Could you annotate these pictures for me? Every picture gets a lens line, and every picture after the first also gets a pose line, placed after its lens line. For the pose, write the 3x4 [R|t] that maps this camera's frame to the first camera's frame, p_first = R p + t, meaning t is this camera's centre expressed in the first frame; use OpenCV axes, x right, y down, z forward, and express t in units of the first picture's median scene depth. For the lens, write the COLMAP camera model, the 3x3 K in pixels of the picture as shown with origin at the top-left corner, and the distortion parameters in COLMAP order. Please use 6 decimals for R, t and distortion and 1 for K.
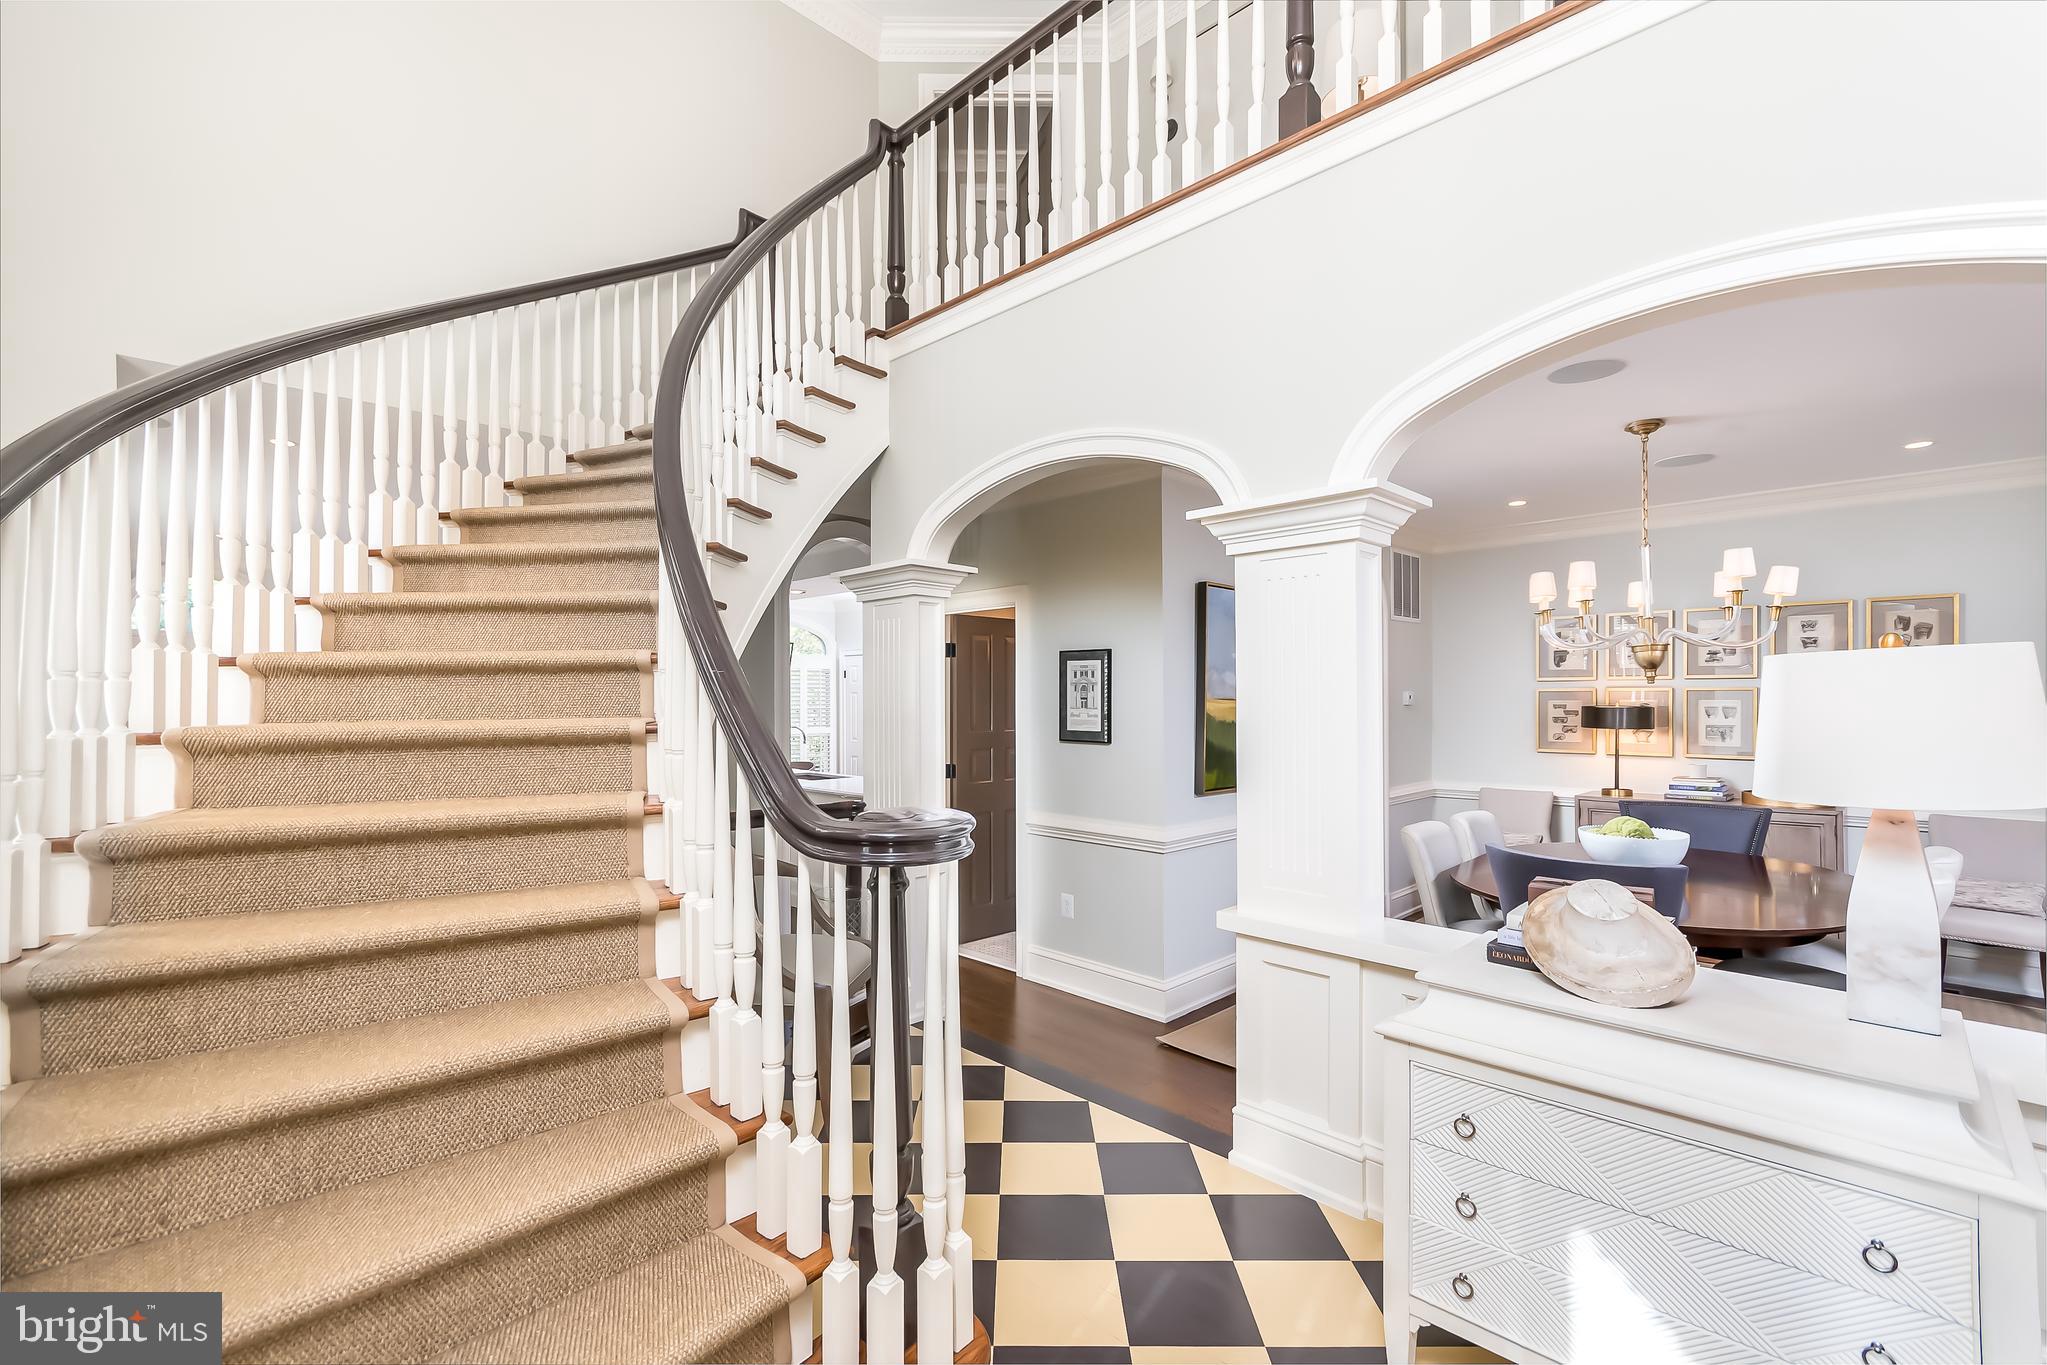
lens RADIAL K [[910.5, 0, 1024.9], [0, 910.5, 683.4], [0, 0, 1]] dist [0.014930, 0.000385]
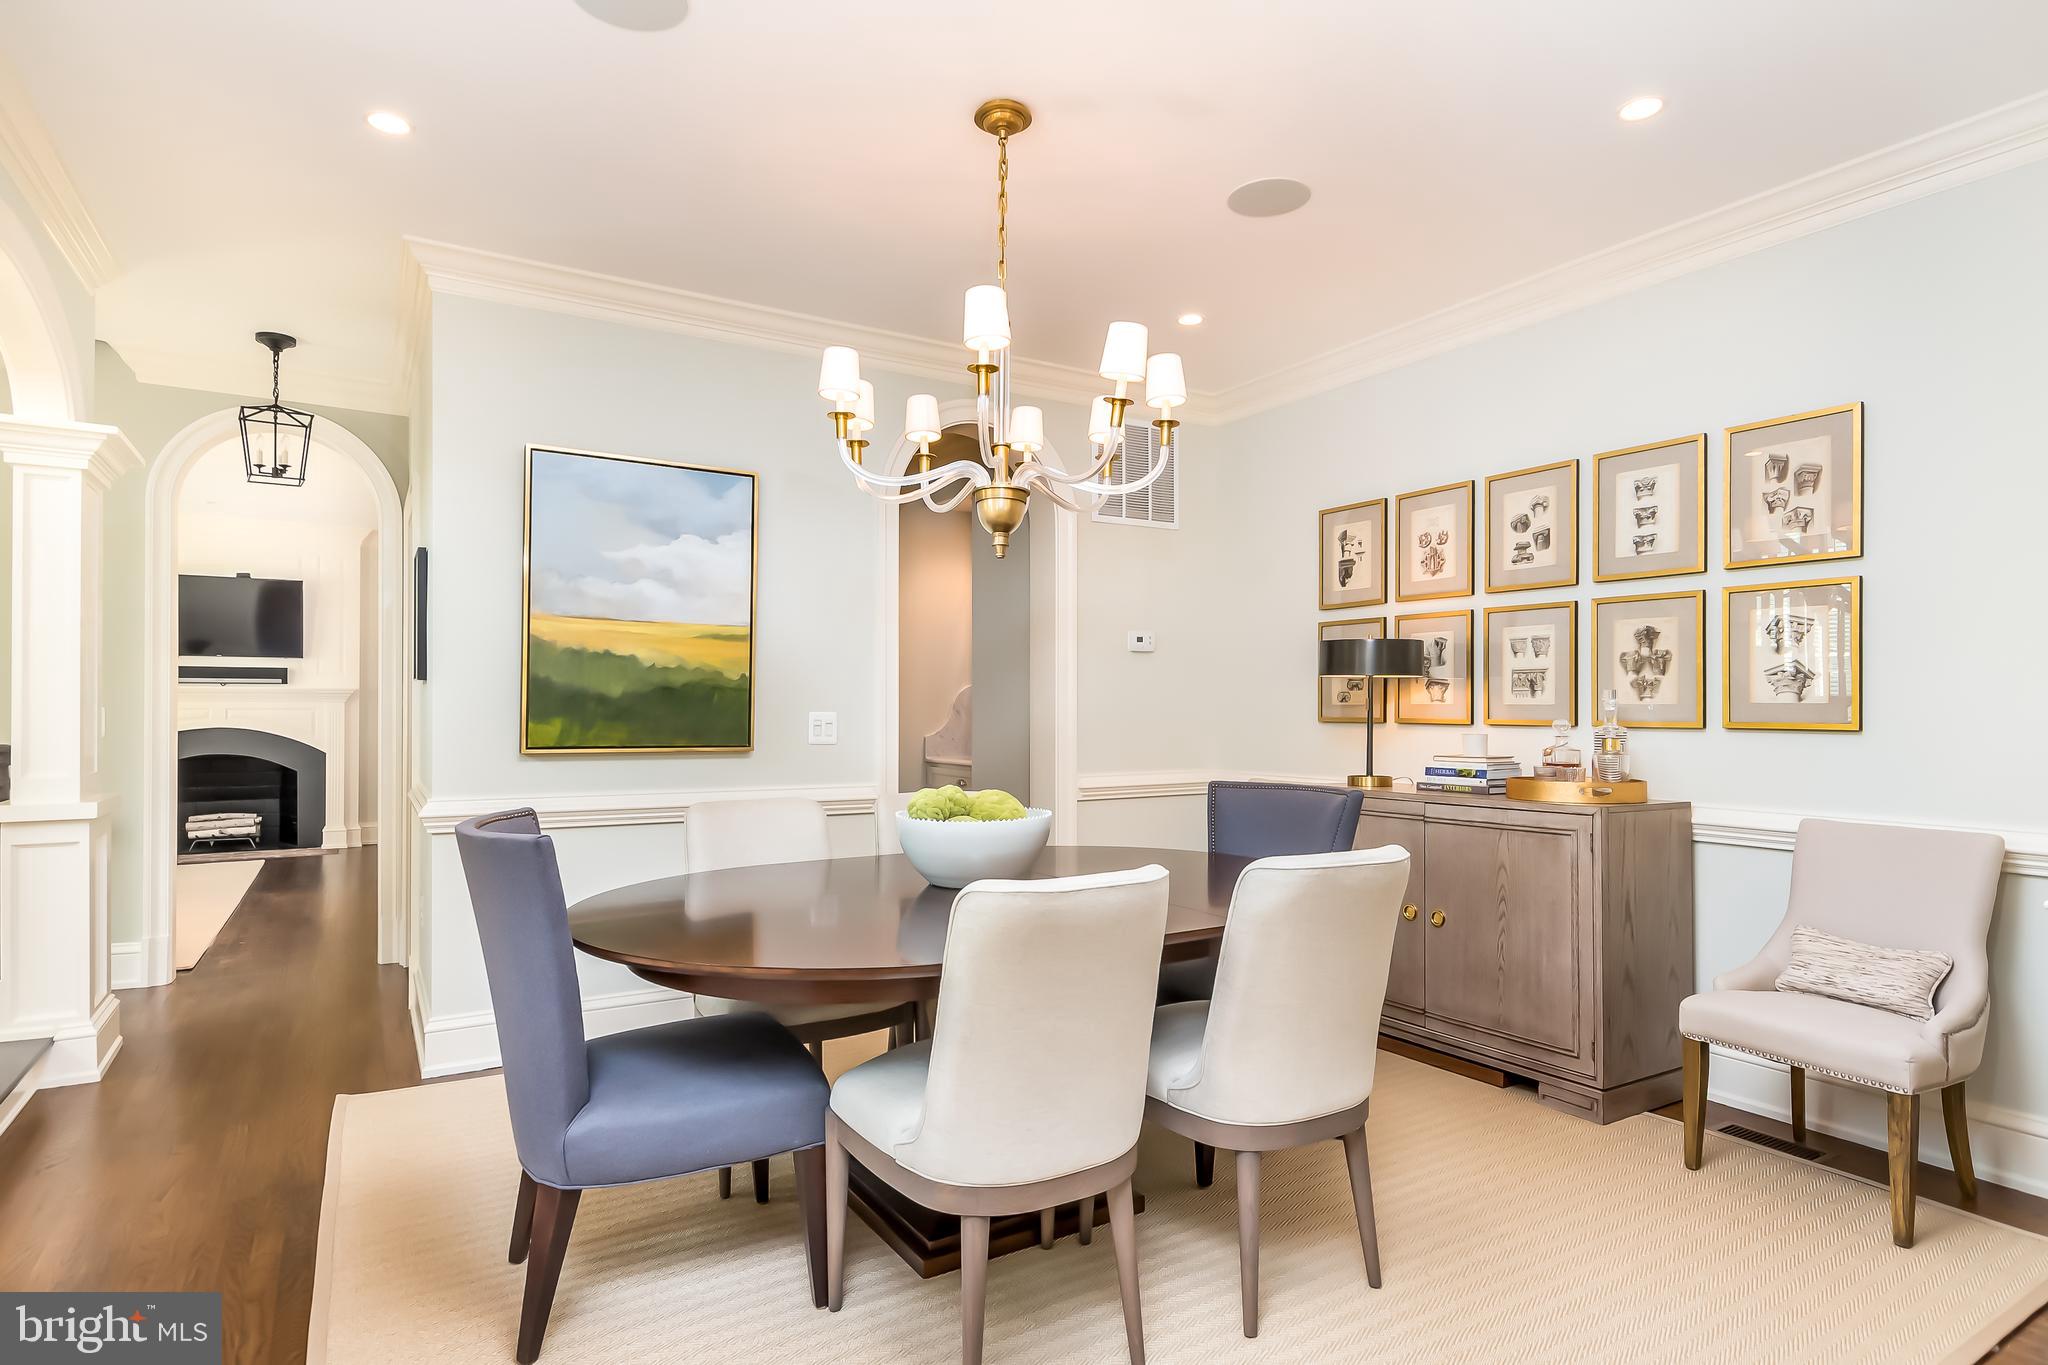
lens RADIAL K [[1093.8, 0, 1021.8], [0, 1093.8, 688.6], [0, 0, 1]] dist [0.017224, 0.000751]
pose [[0.970862, 0.001897, -0.239633, 0.613237], [-0.002020, 0.999998, -0.000265, 0.059377], [0.239632, 0.000741, 0.970864, 0.239481]]
